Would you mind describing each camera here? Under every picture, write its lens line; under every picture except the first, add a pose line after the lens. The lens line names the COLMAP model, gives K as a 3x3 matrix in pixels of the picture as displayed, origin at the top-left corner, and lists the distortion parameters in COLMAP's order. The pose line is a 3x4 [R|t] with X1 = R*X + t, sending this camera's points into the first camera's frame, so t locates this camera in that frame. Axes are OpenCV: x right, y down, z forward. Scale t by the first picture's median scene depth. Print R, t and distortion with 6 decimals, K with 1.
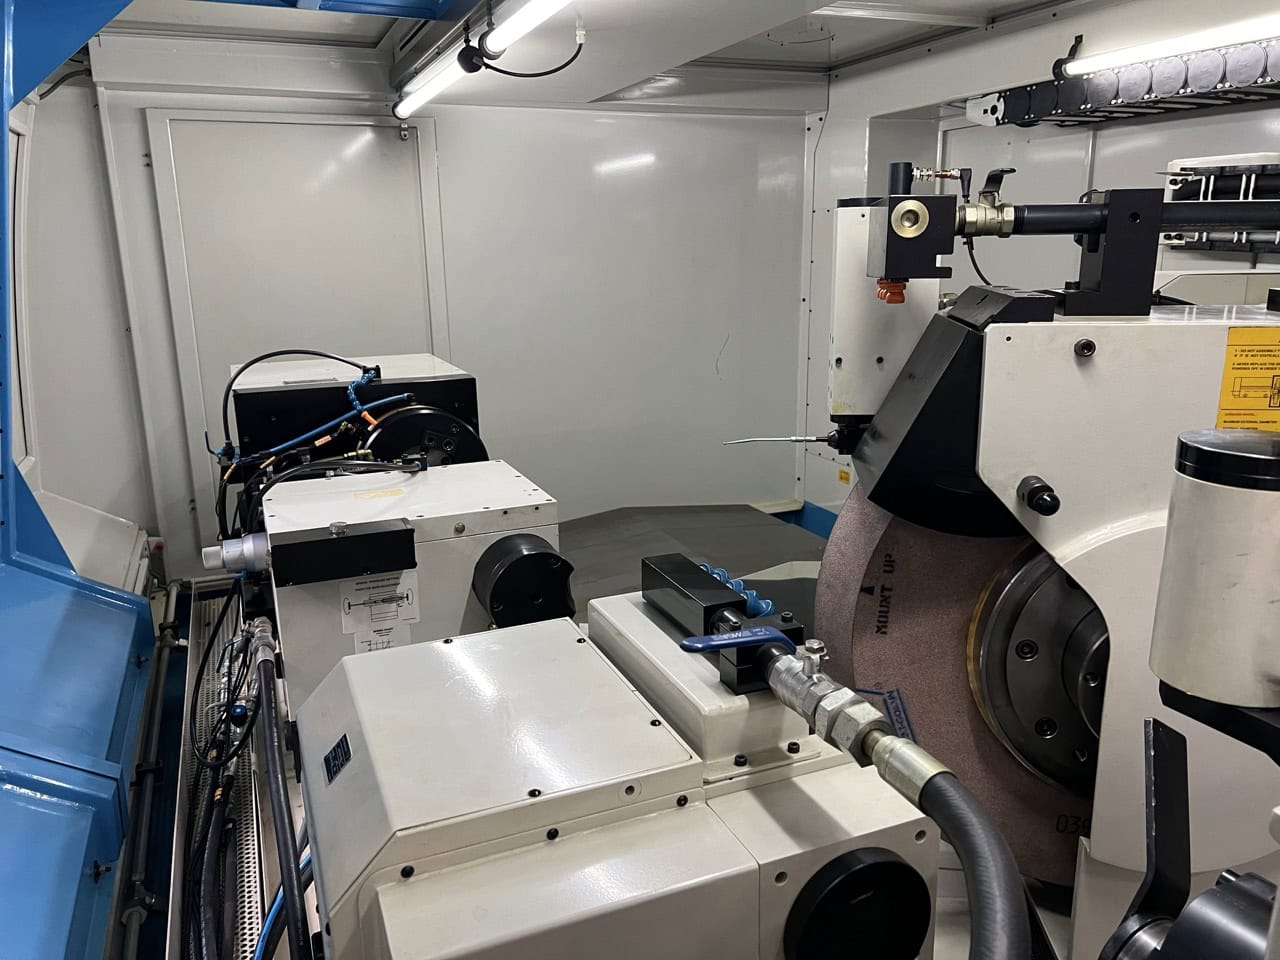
lens RADIAL K [[965.2, 0, 636.4], [0, 965.2, 484.7], [0, 0, 1]] dist [0.059660, -0.070230]
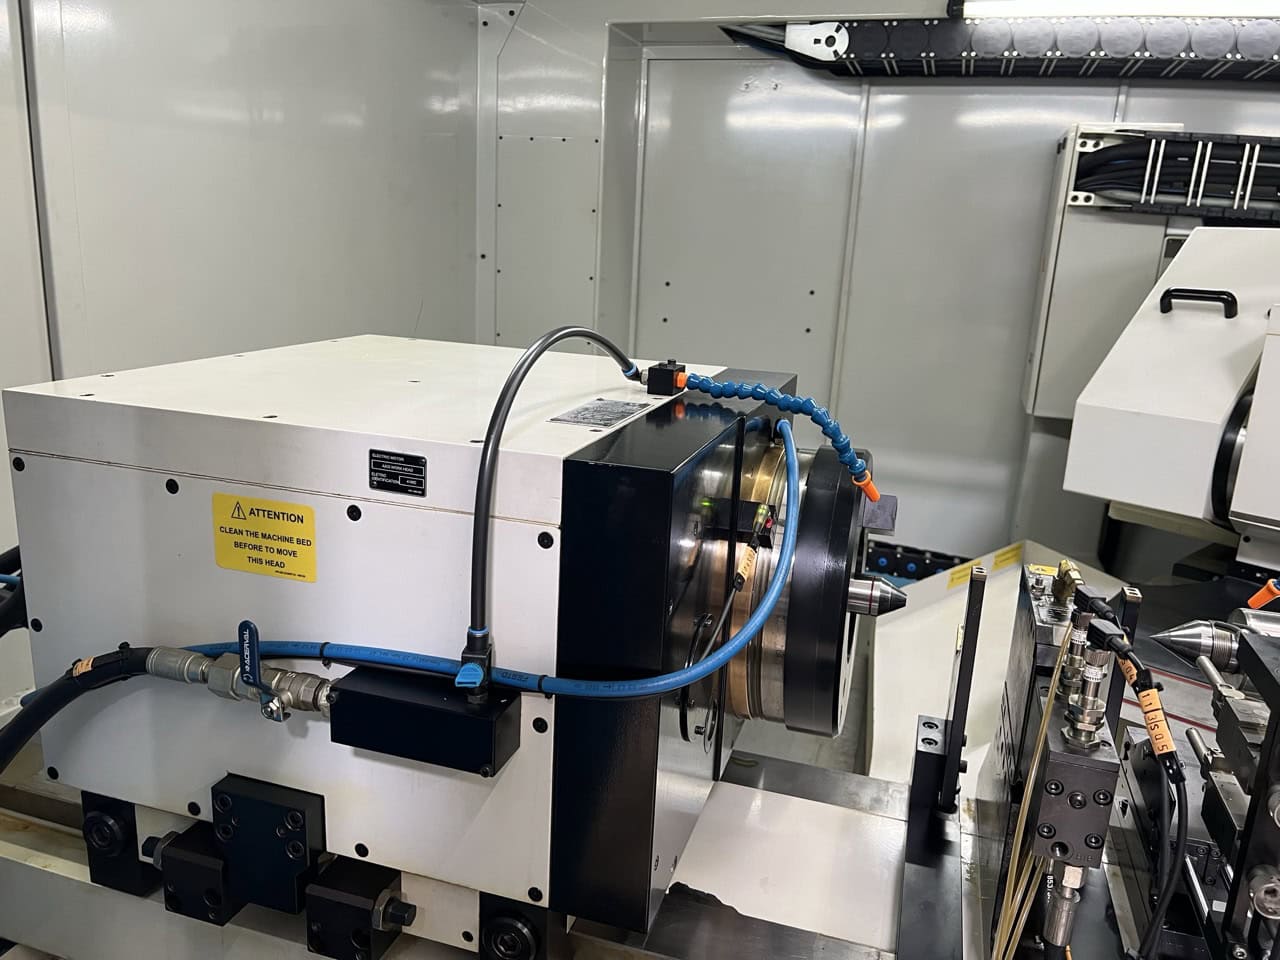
lens RADIAL K [[965.2, 0, 636.4], [0, 965.2, 484.7], [0, 0, 1]] dist [0.059660, -0.070230]
pose [[0.639834, -0.150635, 0.753605, -0.488913], [0.131516, 0.987599, 0.085746, -0.090985], [-0.757176, 0.044248, 0.651710, 0.601303]]
